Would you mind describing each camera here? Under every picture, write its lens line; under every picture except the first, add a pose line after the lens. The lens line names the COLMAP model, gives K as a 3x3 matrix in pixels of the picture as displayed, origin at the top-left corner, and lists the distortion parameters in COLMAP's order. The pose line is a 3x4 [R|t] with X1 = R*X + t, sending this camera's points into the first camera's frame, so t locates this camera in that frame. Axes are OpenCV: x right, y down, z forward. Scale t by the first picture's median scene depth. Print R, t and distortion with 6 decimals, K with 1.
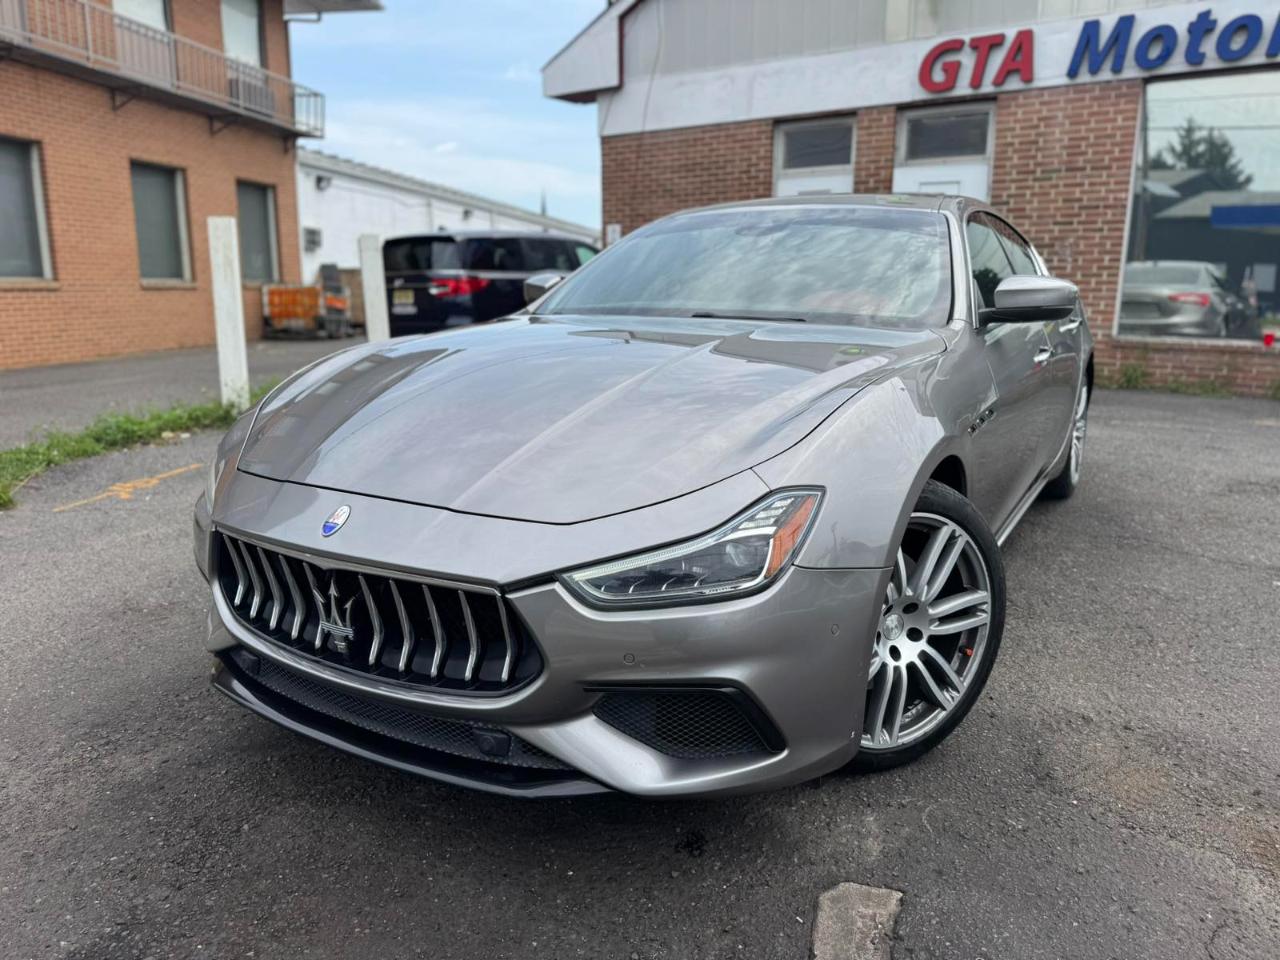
lens RADIAL K [[904.6, 0, 642.4], [0, 904.6, 478.7], [0, 0, 1]] dist [0.044453, -0.060304]
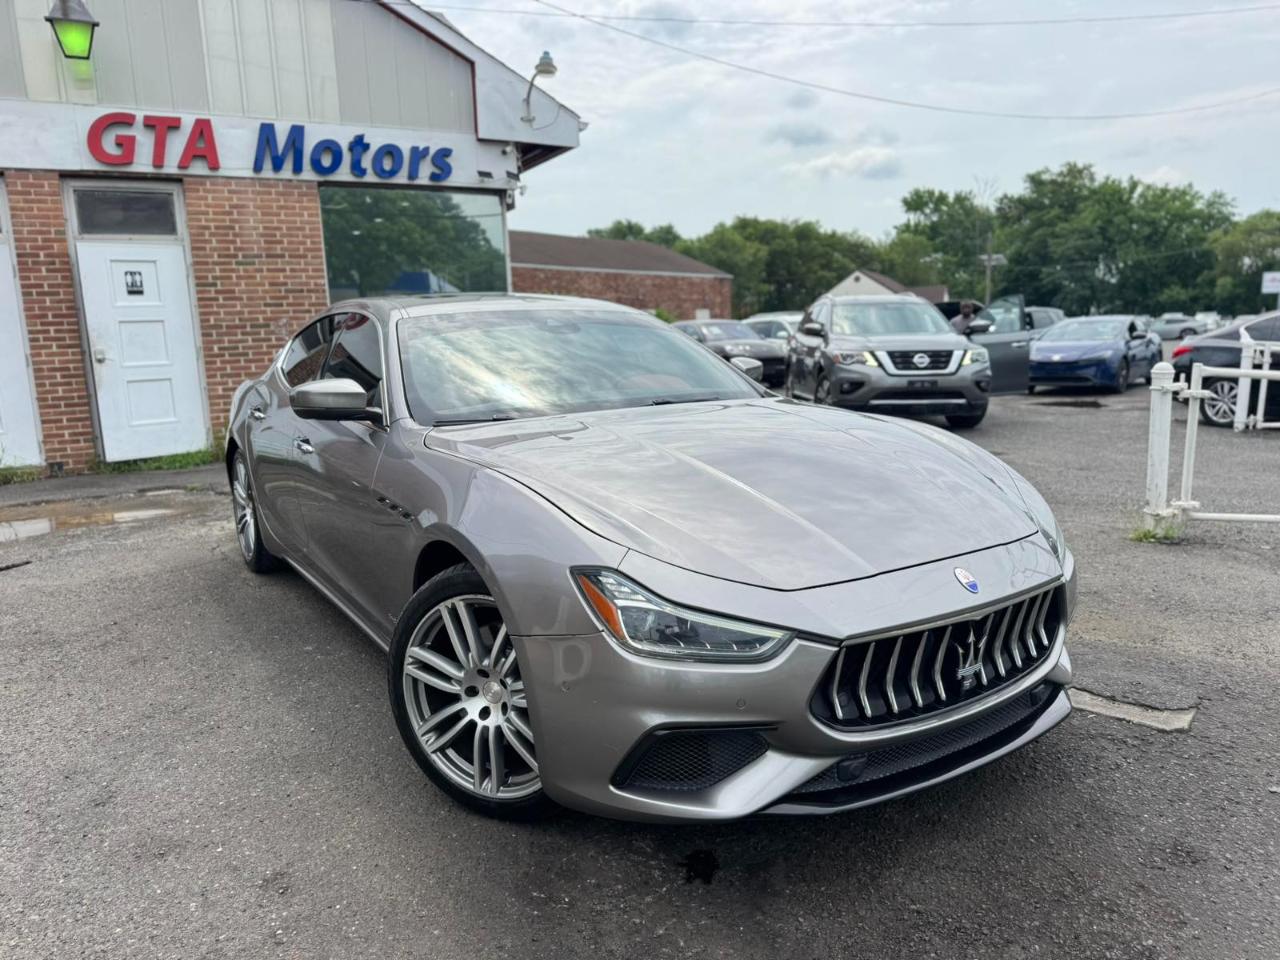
lens RADIAL K [[904.6, 0, 642.4], [0, 904.6, 478.7], [0, 0, 1]] dist [0.044453, -0.060304]
pose [[0.440722, -0.165992, 0.882163, -0.328460], [0.229957, 0.970837, 0.067793, -0.055665], [-0.867689, 0.172982, 0.466040, 0.163272]]
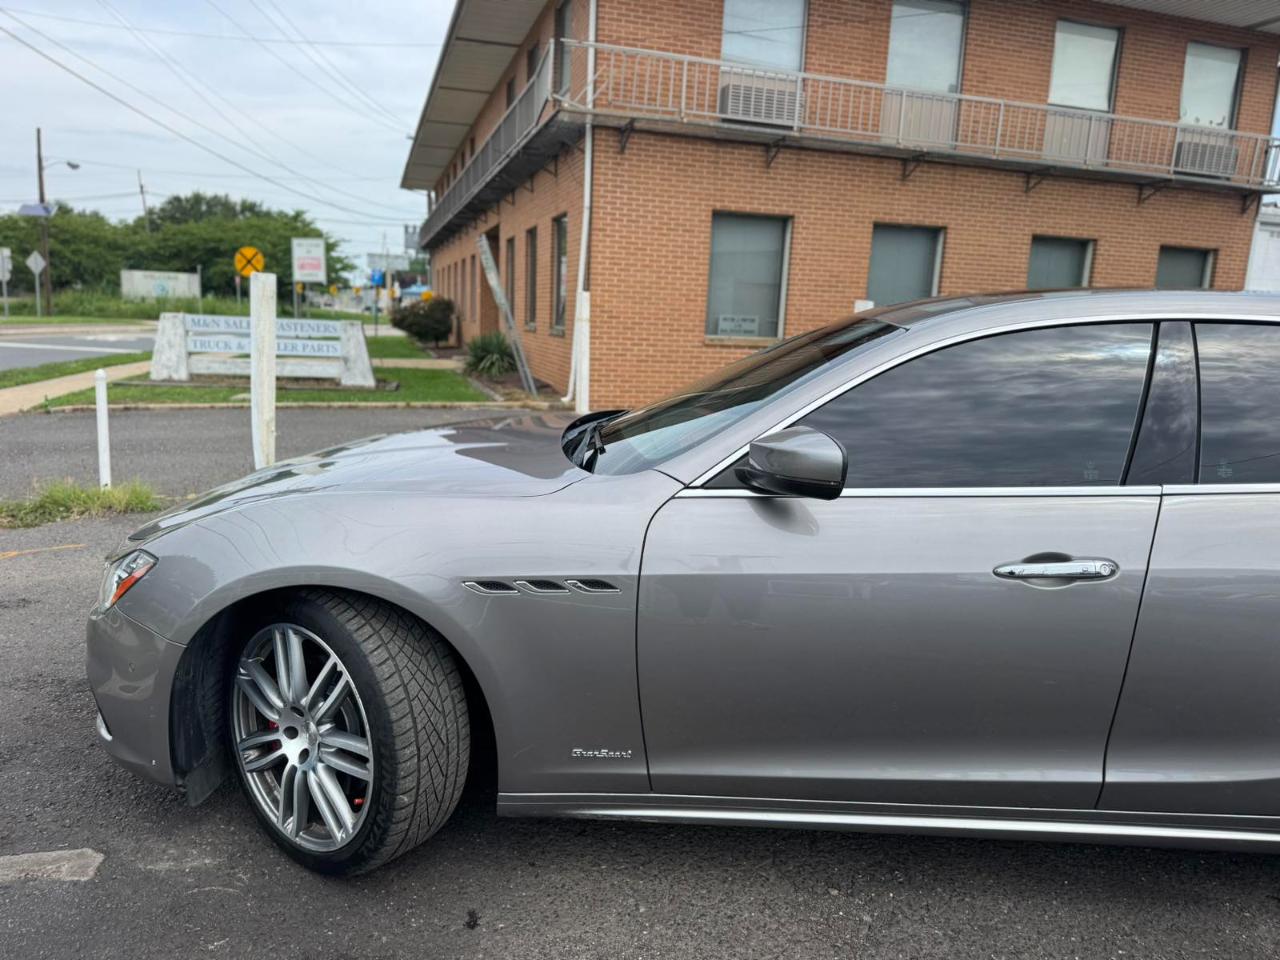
lens RADIAL K [[904.6, 0, 642.4], [0, 904.6, 478.7], [0, 0, 1]] dist [0.044453, -0.060304]
pose [[0.456217, 0.168625, -0.873746, 0.319177], [-0.221551, 0.972487, 0.072001, -0.067925], [0.861848, 0.160731, 0.481024, 0.188799]]
